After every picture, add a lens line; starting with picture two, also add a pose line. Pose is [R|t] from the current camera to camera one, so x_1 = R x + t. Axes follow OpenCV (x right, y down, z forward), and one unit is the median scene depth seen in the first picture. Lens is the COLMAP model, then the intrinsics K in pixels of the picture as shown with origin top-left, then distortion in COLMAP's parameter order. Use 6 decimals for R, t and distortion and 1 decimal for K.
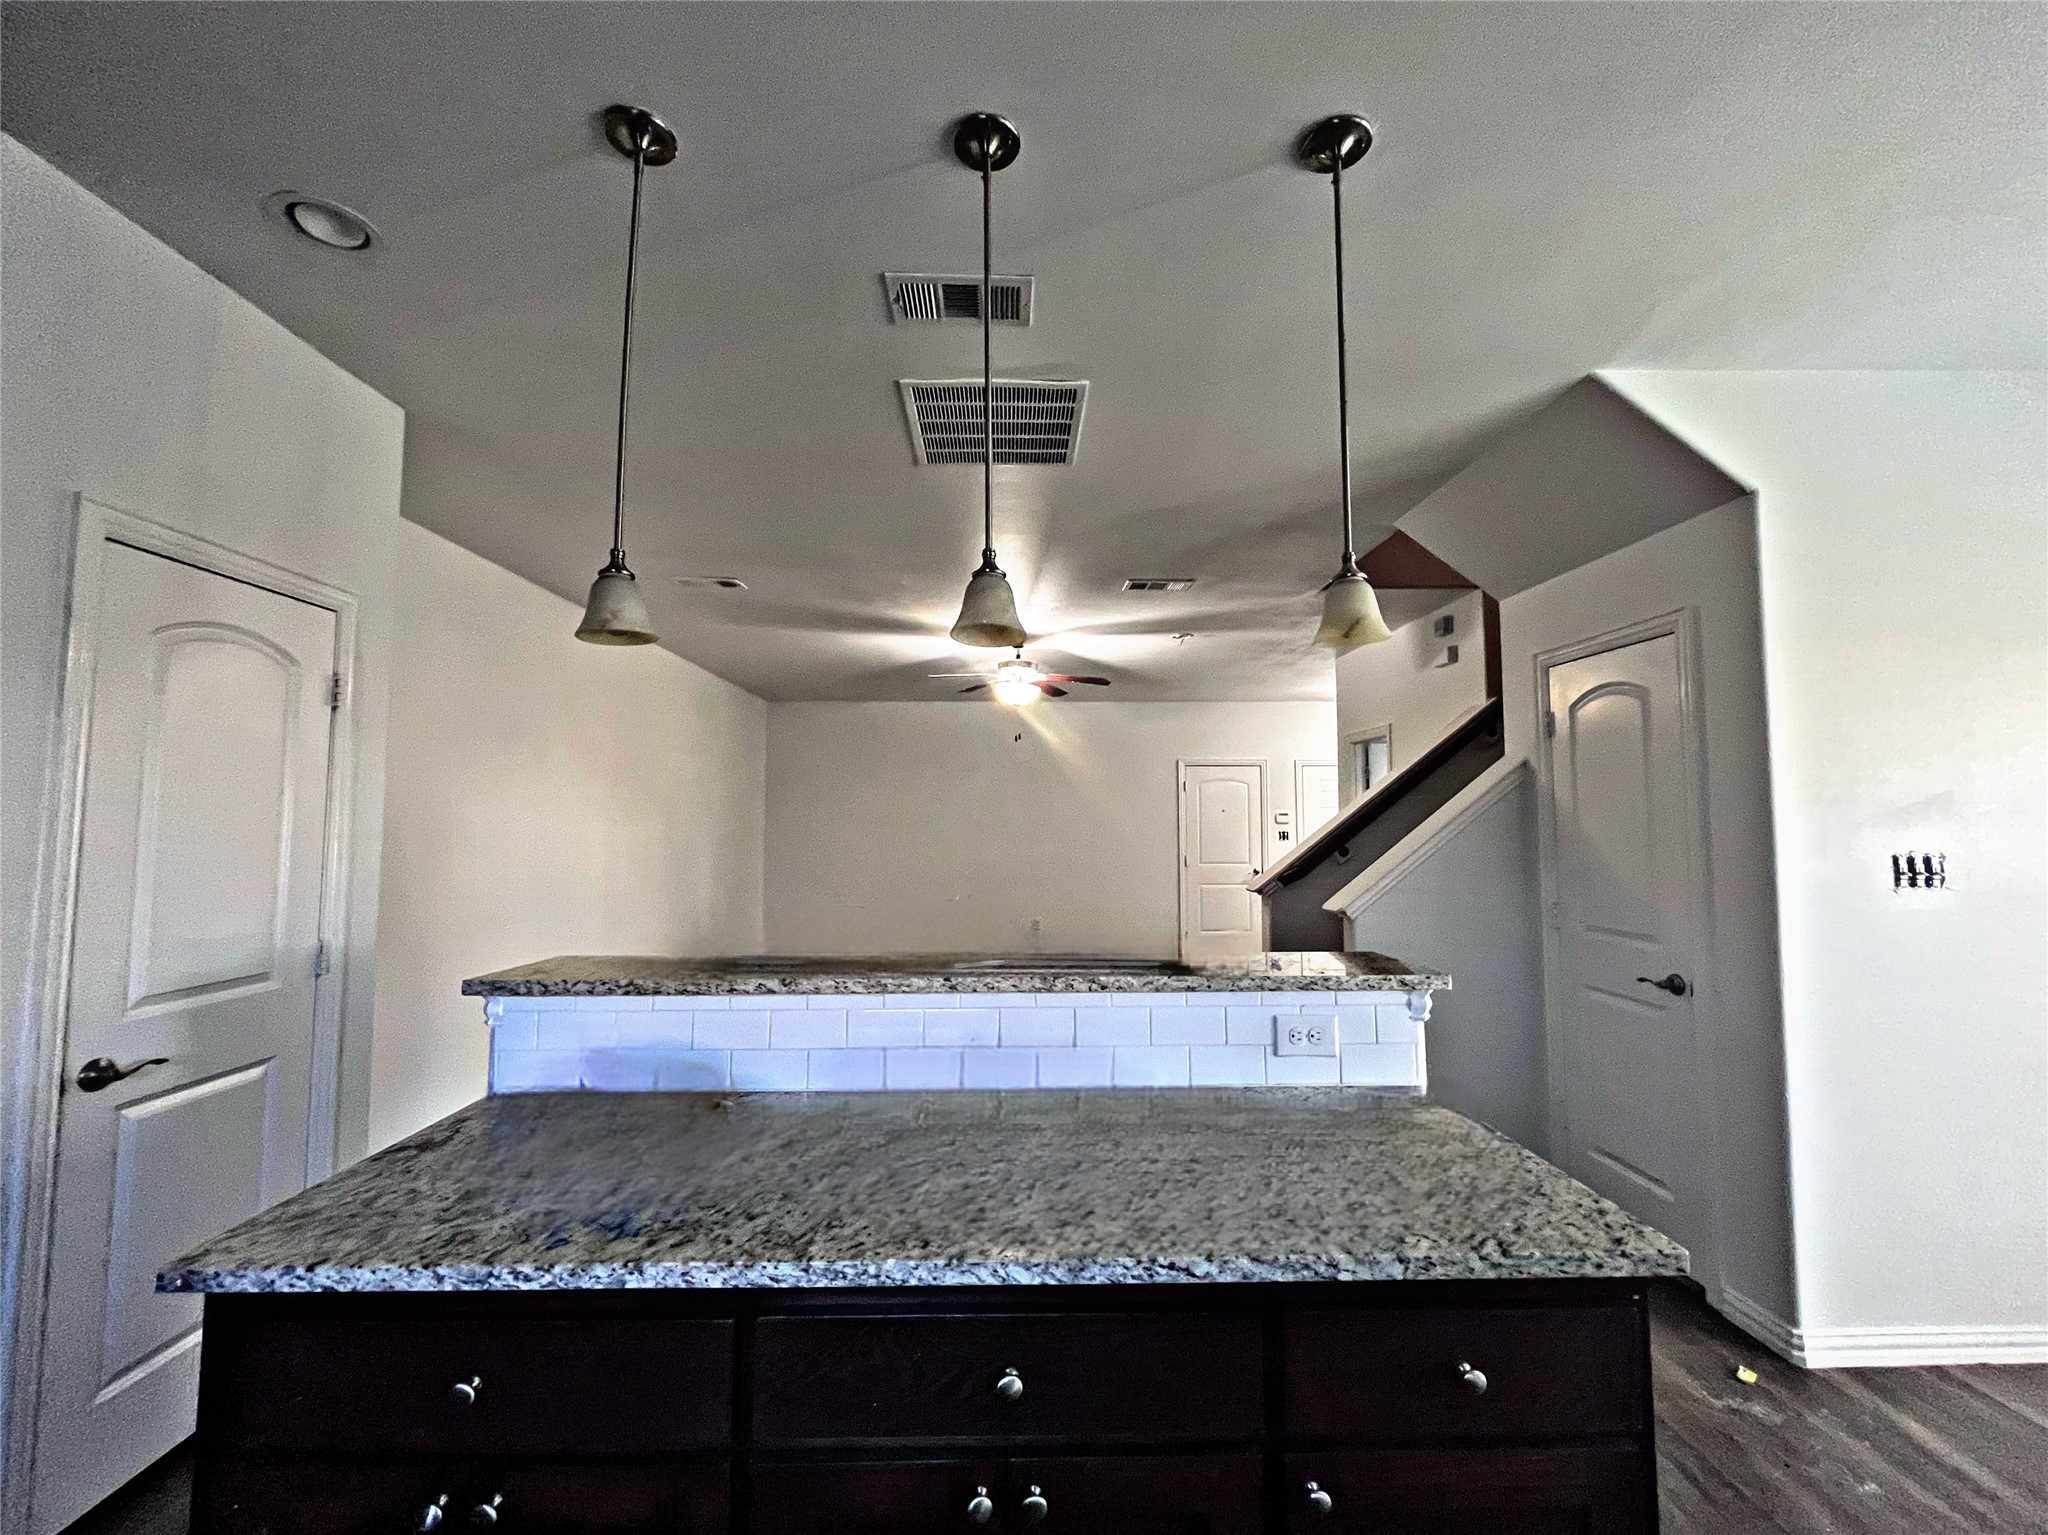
lens RADIAL K [[825.8, 0, 1026.5], [0, 825.8, 770.7], [0, 0, 1]] dist [-0.001797, -0.000255]
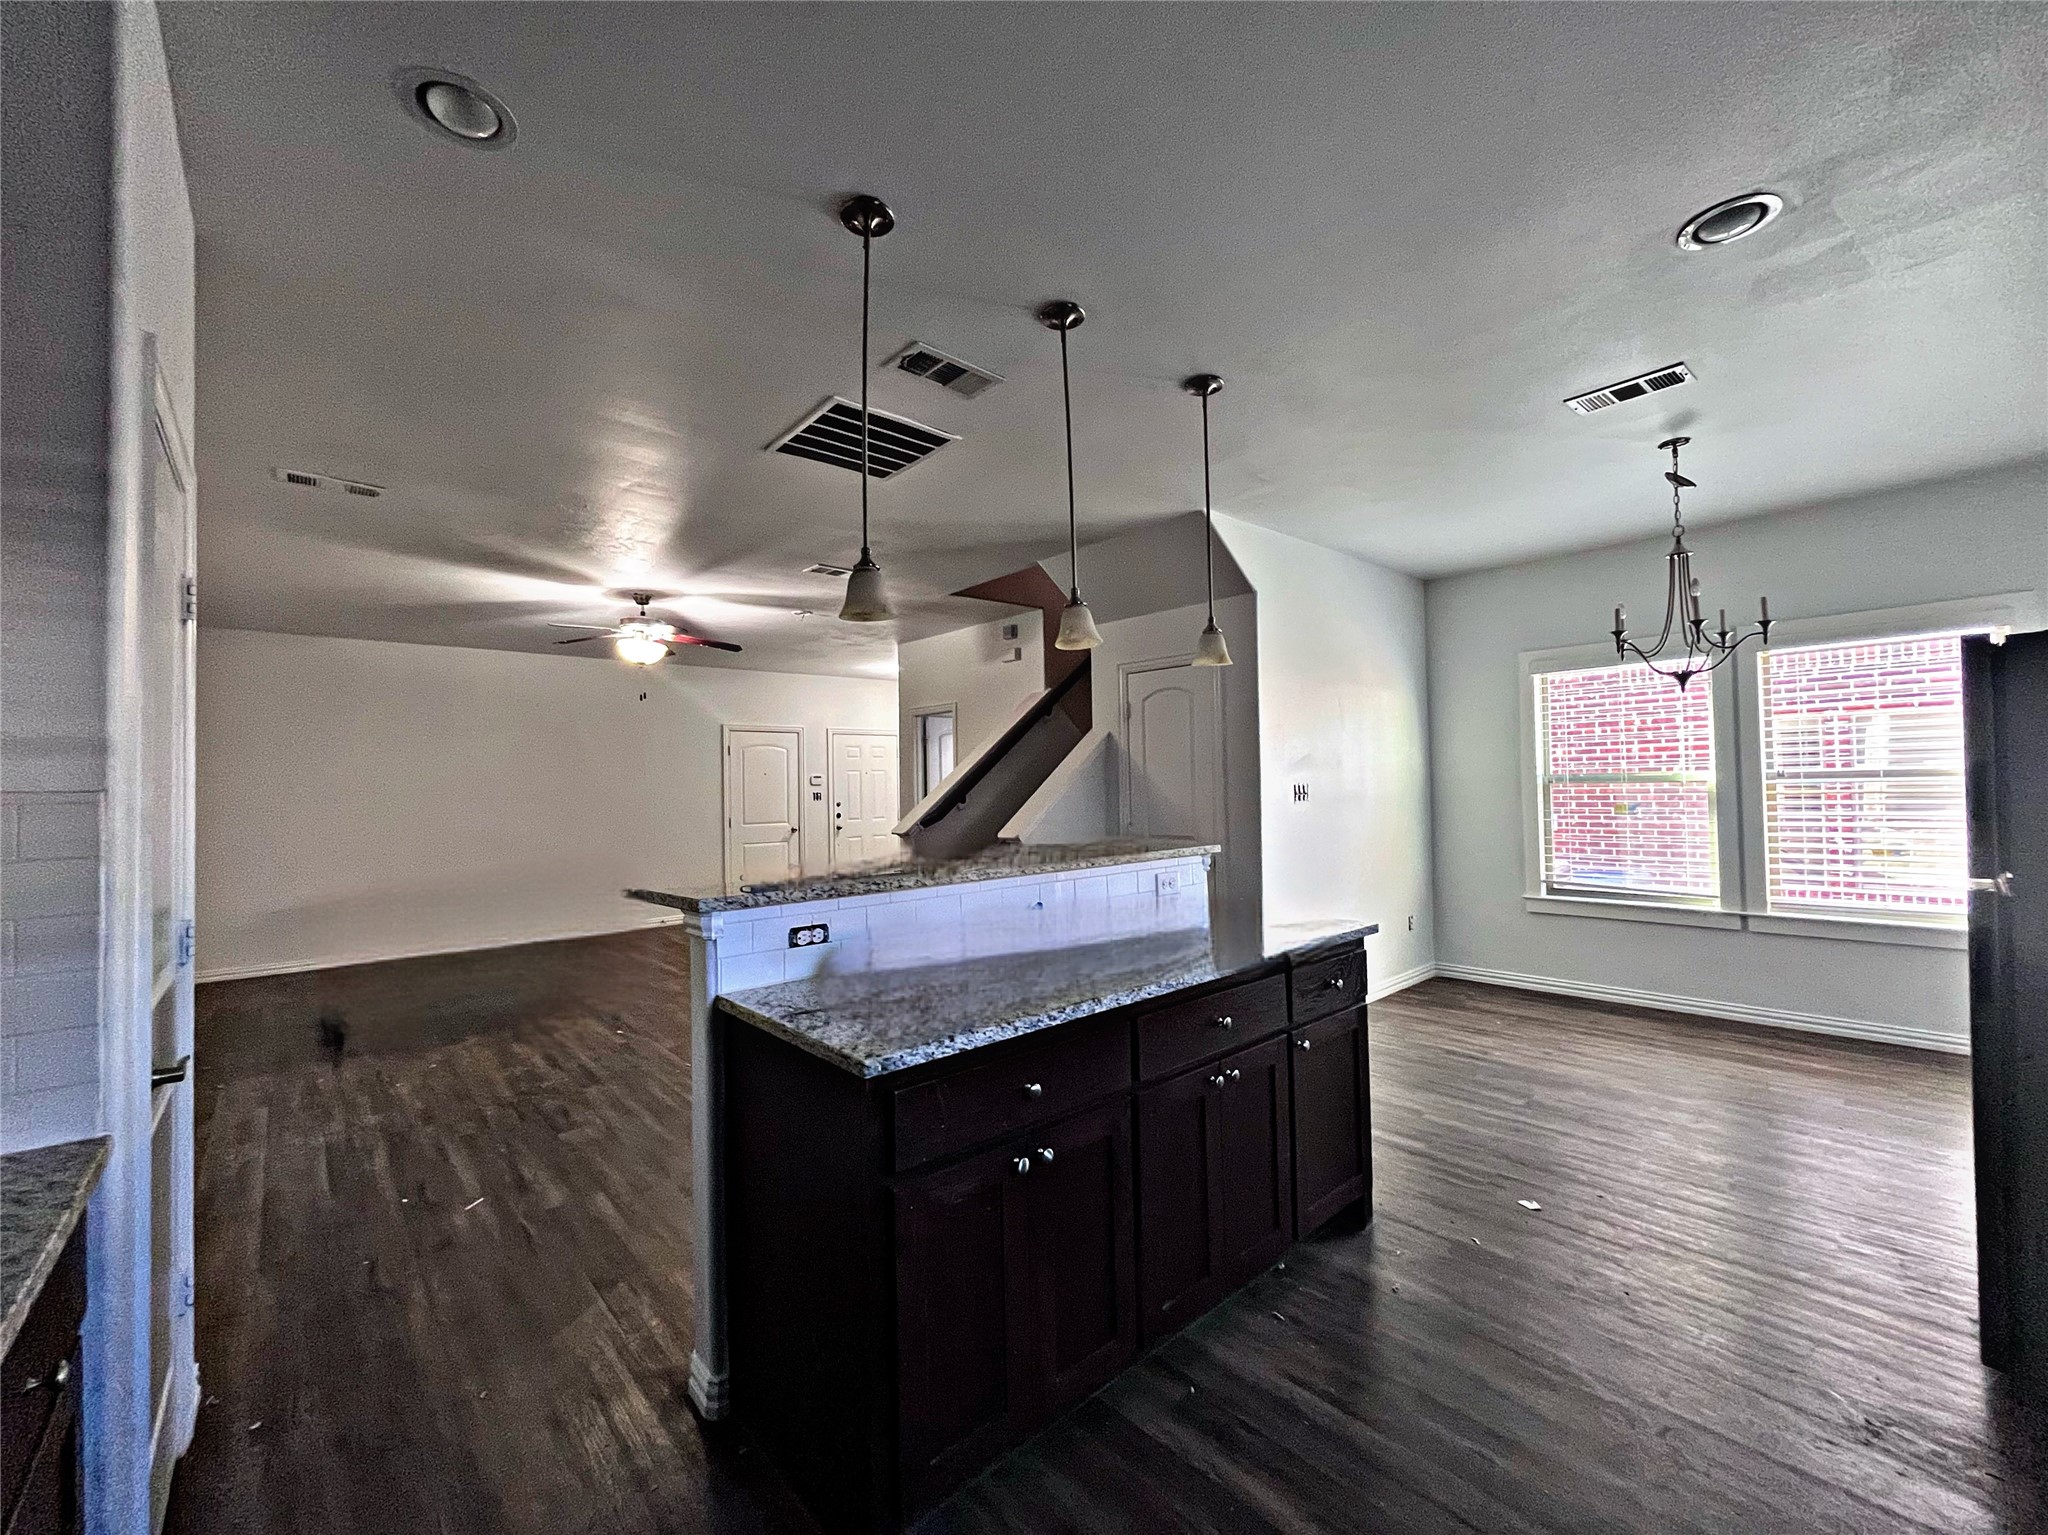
lens RADIAL K [[825.8, 0, 1024.6], [0, 825.8, 771.8], [0, 0, 1]] dist [-0.001797, -0.000255]
pose [[0.762238, -0.003671, 0.647287, -0.652526], [-0.021052, 0.999314, 0.030458, 0.020662], [-0.646955, -0.036843, 0.761638, -0.089257]]
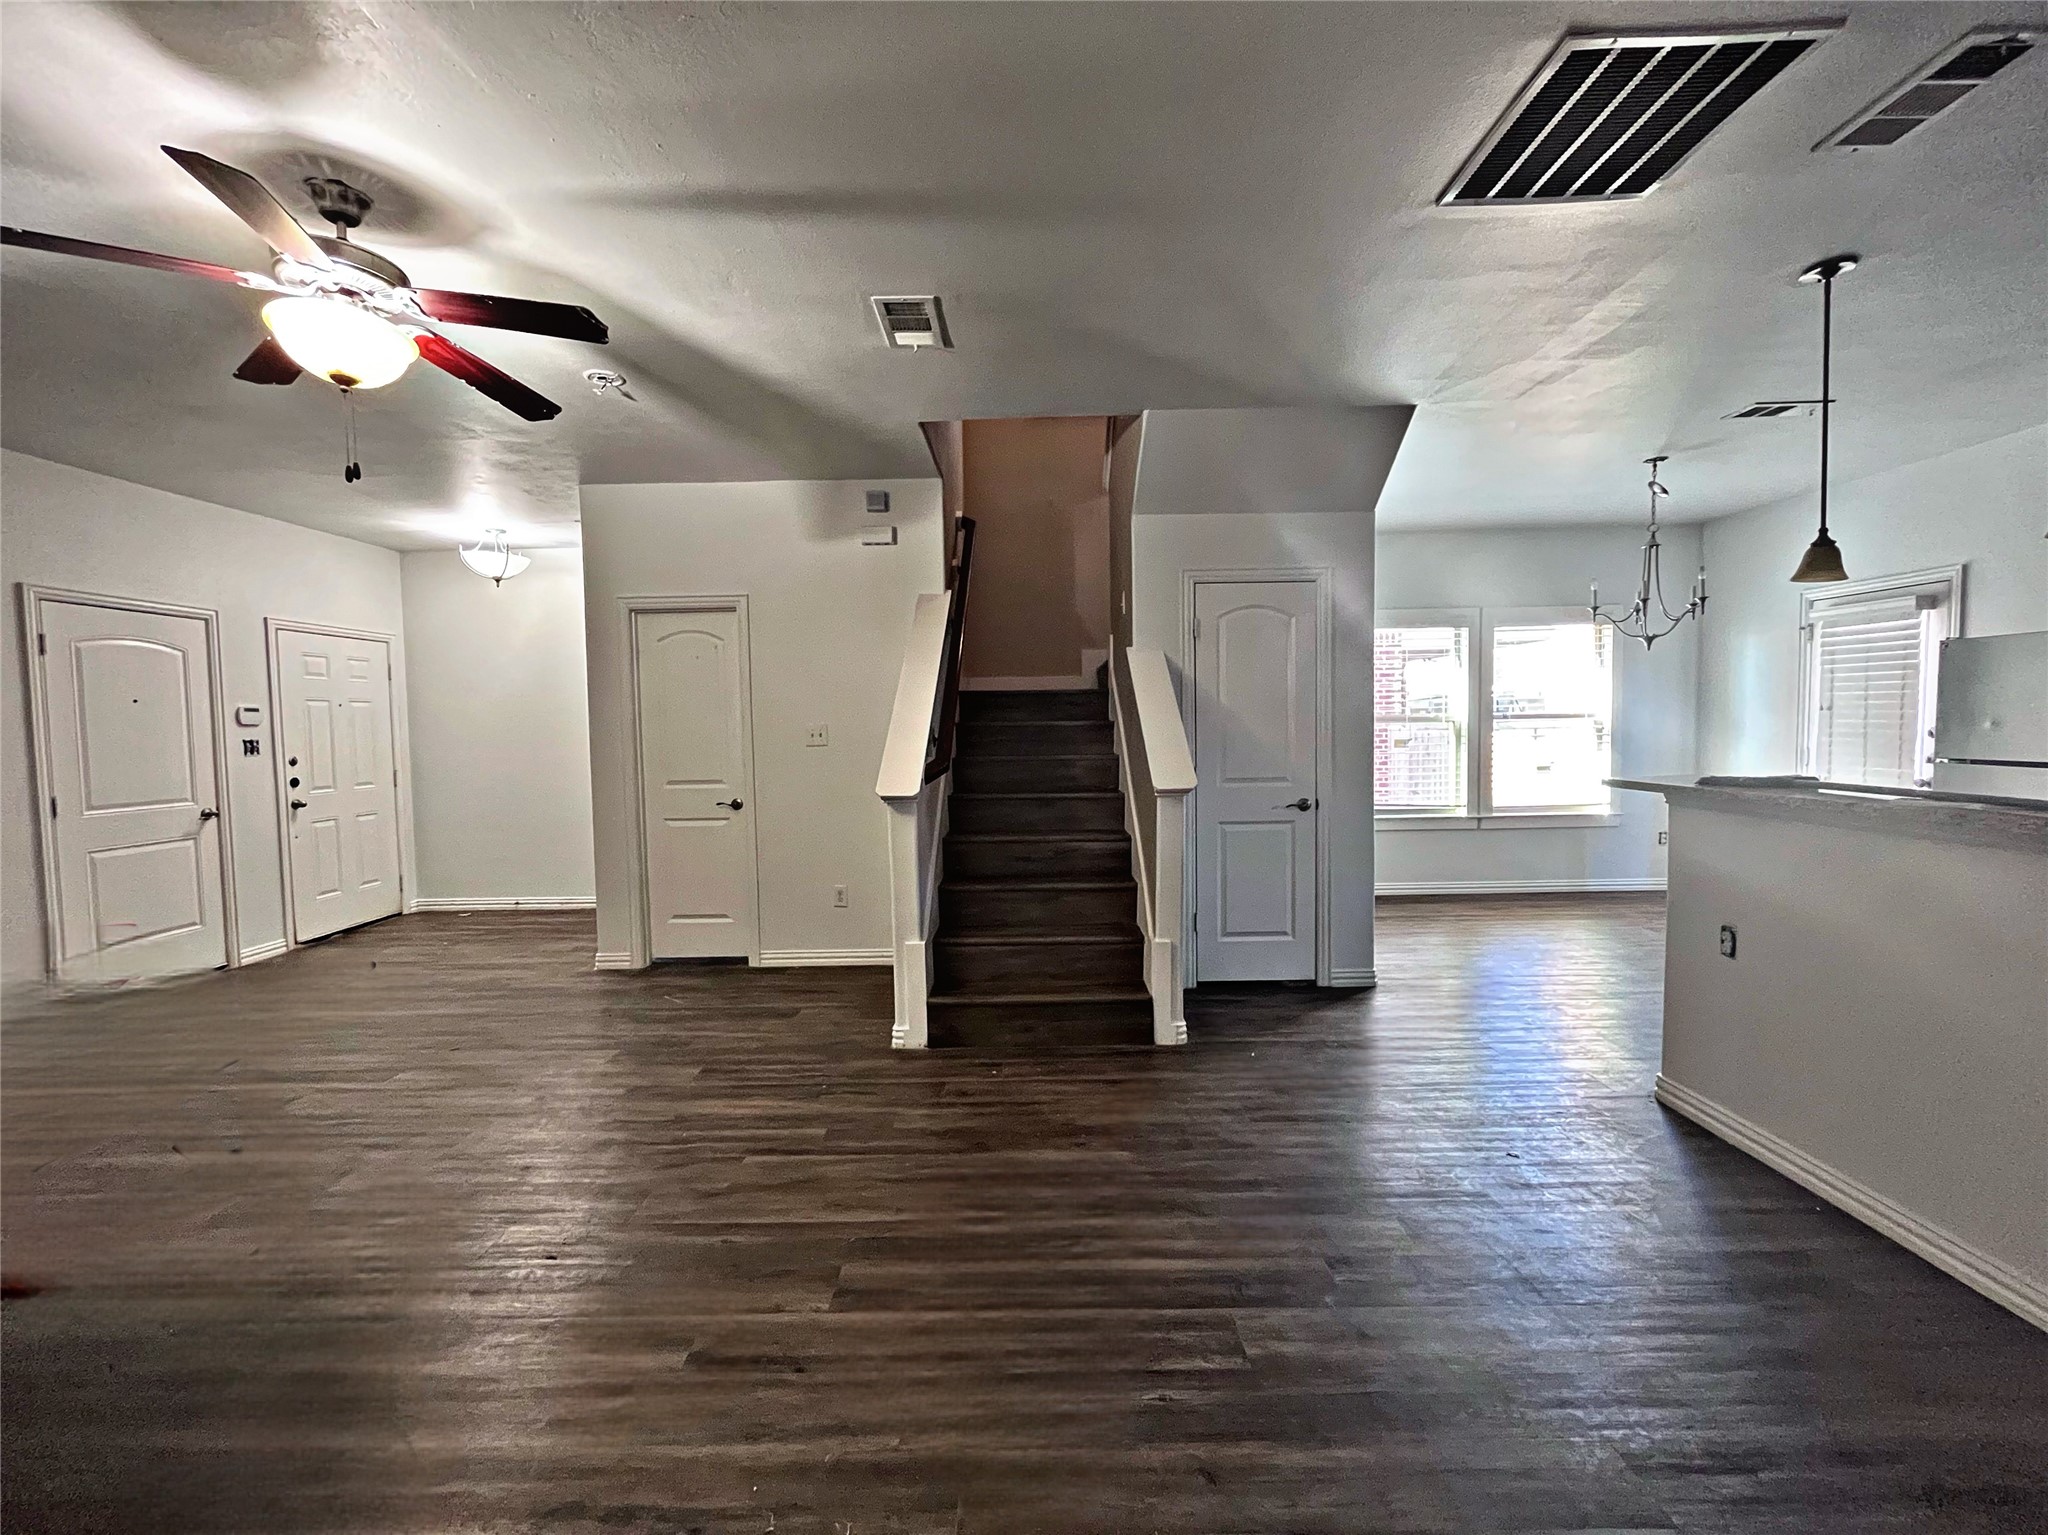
lens RADIAL K [[825.8, 0, 1022.7], [0, 825.8, 771.0], [0, 0, 1]] dist [-0.001797, -0.000255]
pose [[0.033481, -0.058736, 0.997712, -0.817351], [-0.045591, 0.997143, 0.060233, 0.122141], [-0.998399, -0.047503, 0.030708, 1.488587]]
